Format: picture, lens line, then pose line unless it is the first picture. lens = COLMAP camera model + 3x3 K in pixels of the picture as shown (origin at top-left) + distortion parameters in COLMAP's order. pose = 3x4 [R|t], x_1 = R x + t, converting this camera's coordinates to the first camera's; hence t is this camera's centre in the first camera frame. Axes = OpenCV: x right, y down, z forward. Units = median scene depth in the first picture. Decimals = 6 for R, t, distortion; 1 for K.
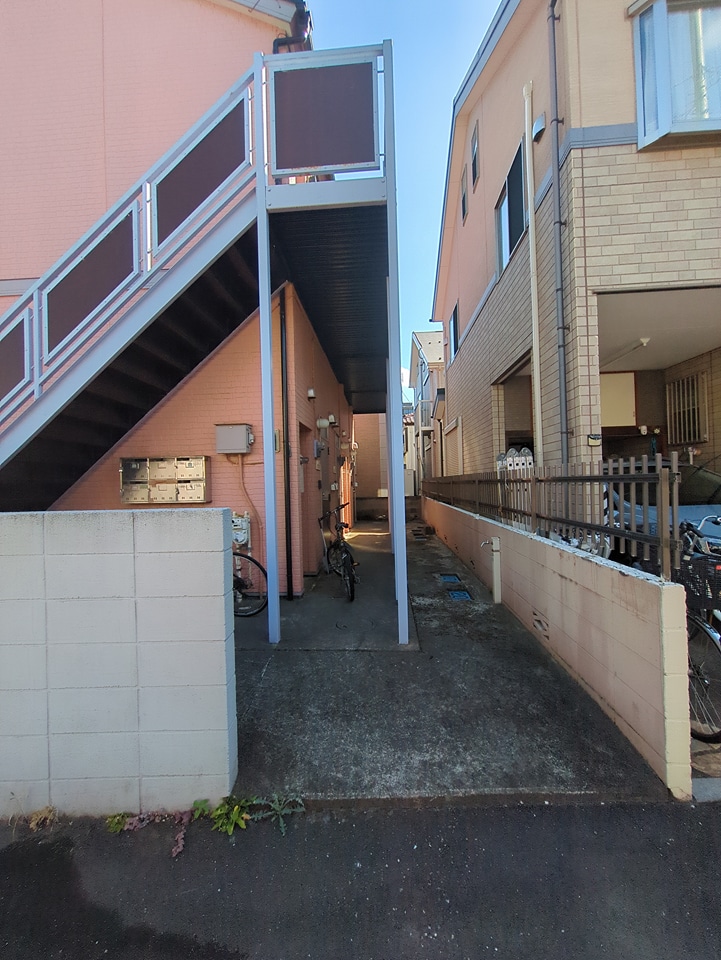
lens RADIAL K [[380.9, 0, 363.7], [0, 380.9, 485.2], [0, 0, 1]] dist [-0.000056, -0.000110]
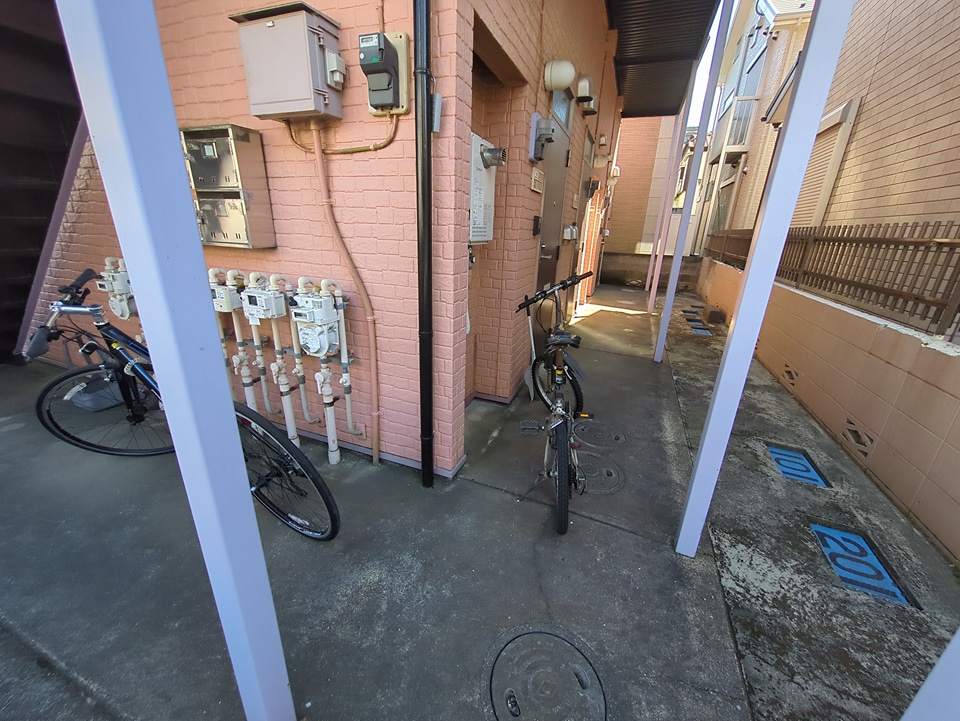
lens RADIAL K [[380.9, 0, 480.0], [0, 380.9, 360.5], [0, 0, 1]] dist [-0.000056, -0.000110]
pose [[0.947455, 0.164067, -0.274611, -0.015560], [-0.066089, 0.940330, 0.333784, 0.001735], [0.312988, -0.298097, 0.901763, 0.337693]]
